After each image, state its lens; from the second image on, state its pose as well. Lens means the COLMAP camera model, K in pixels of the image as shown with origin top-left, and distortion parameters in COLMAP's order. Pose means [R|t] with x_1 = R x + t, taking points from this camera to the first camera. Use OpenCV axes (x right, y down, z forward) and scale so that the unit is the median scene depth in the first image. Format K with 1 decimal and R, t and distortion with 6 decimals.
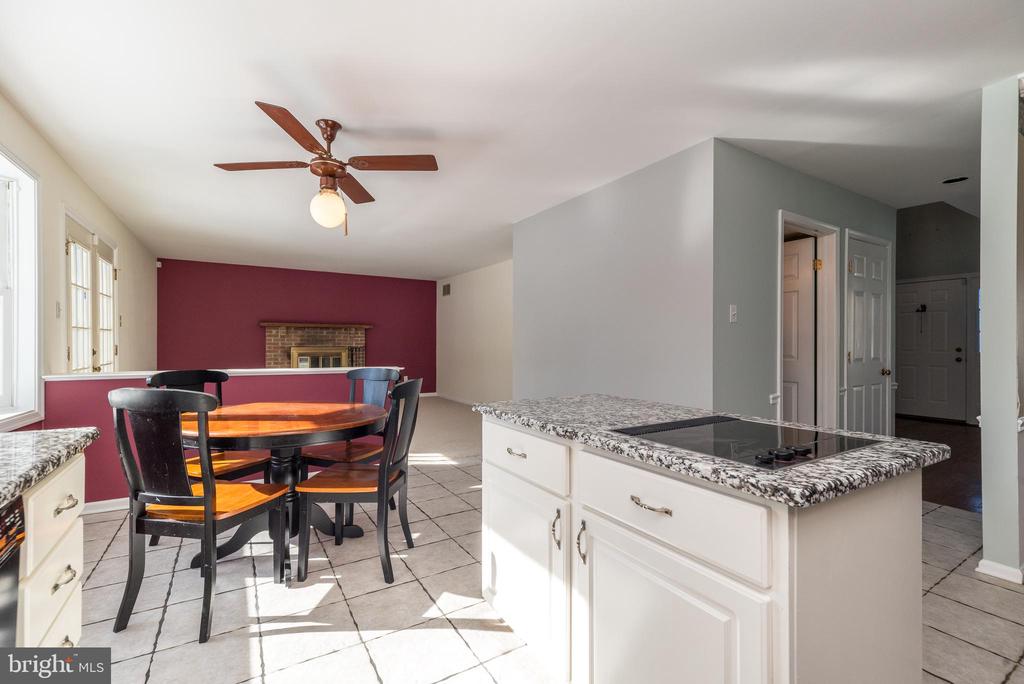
lens RADIAL K [[442.8, 0, 511.7], [0, 442.8, 344.9], [0, 0, 1]] dist [0.007933, 0.000680]
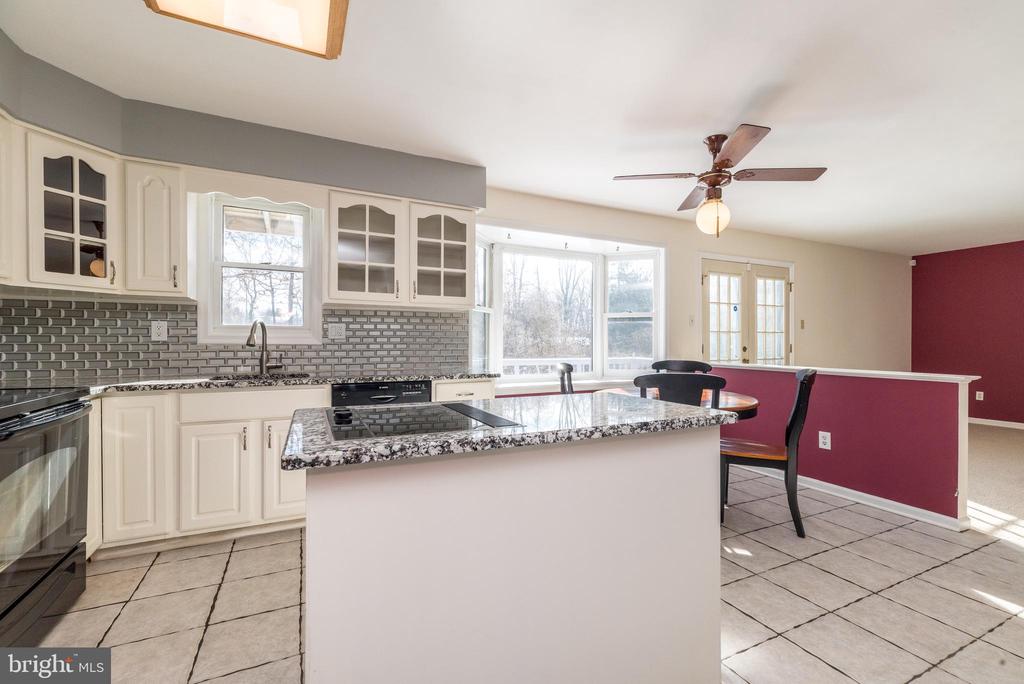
lens RADIAL K [[442.8, 0, 511.7], [0, 442.8, 344.9], [0, 0, 1]] dist [0.007933, 0.000680]
pose [[-0.109997, 0.000330, -0.993932, 0.707792], [-0.006447, 0.999979, 0.001045, 0.009655], [0.993911, 0.006523, -0.109992, 0.609546]]
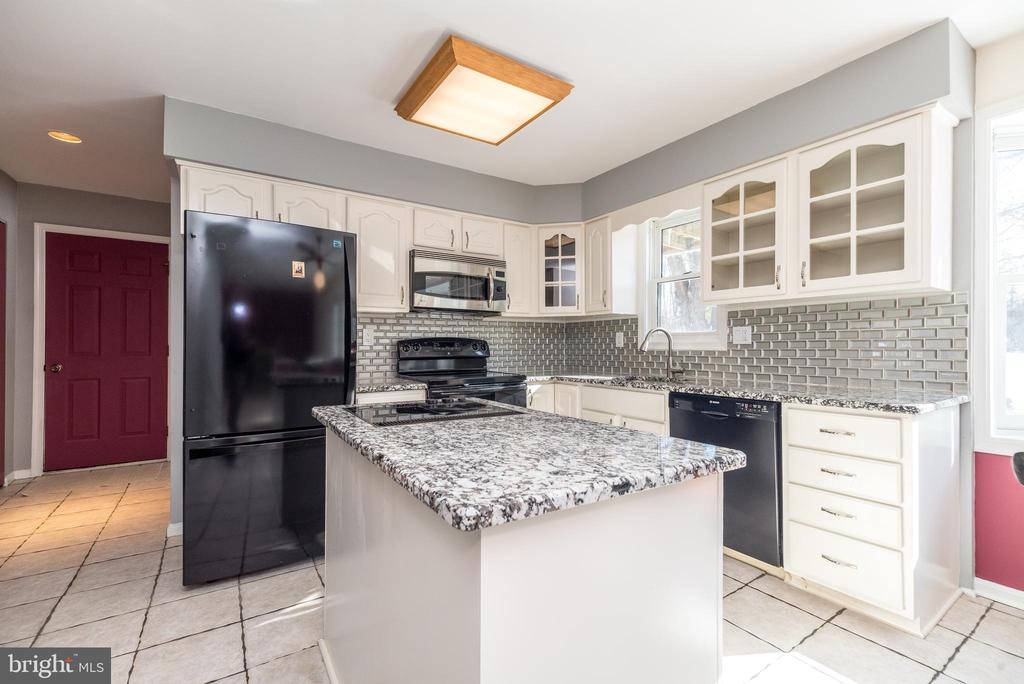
lens RADIAL K [[442.8, 0, 511.7], [0, 442.8, 344.9], [0, 0, 1]] dist [0.007933, 0.000680]
pose [[-0.999632, -0.005382, -0.026575, 0.141416], [-0.005313, 0.999982, -0.002664, 0.005075], [0.026589, -0.002522, -0.999643, 1.043890]]
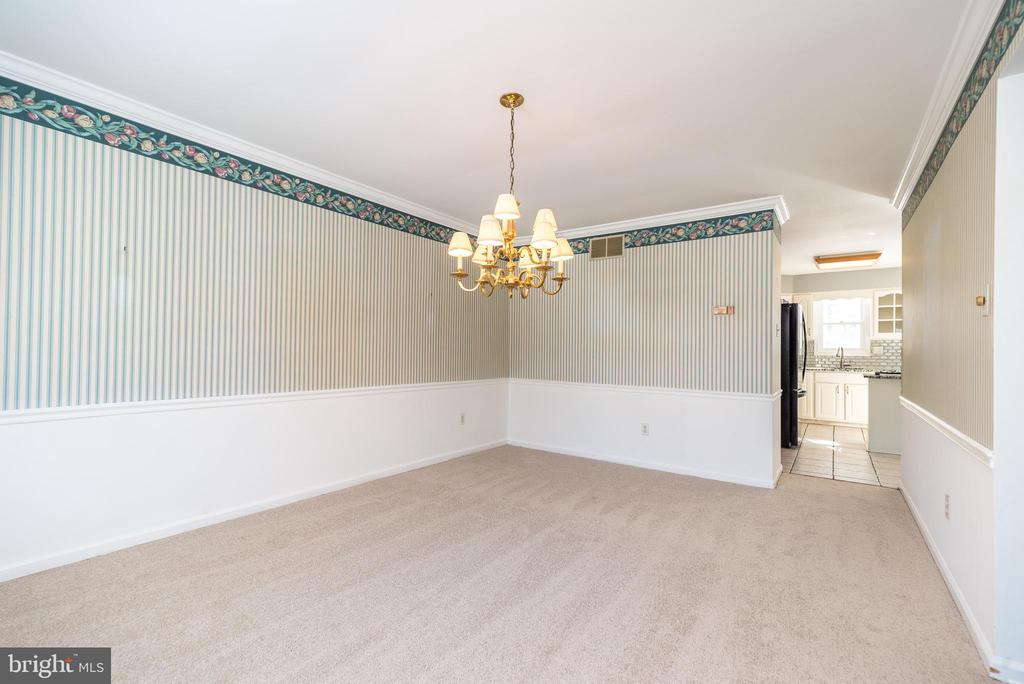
lens RADIAL K [[449.4, 0, 512.3], [0, 449.4, 344.8], [0, 0, 1]] dist [0.007808, 0.000419]
pose [[-0.924245, -0.015484, -0.381486, 2.570200], [-0.011613, 0.999855, -0.012446, 0.003314], [0.381623, -0.007073, -0.924291, 1.642209]]
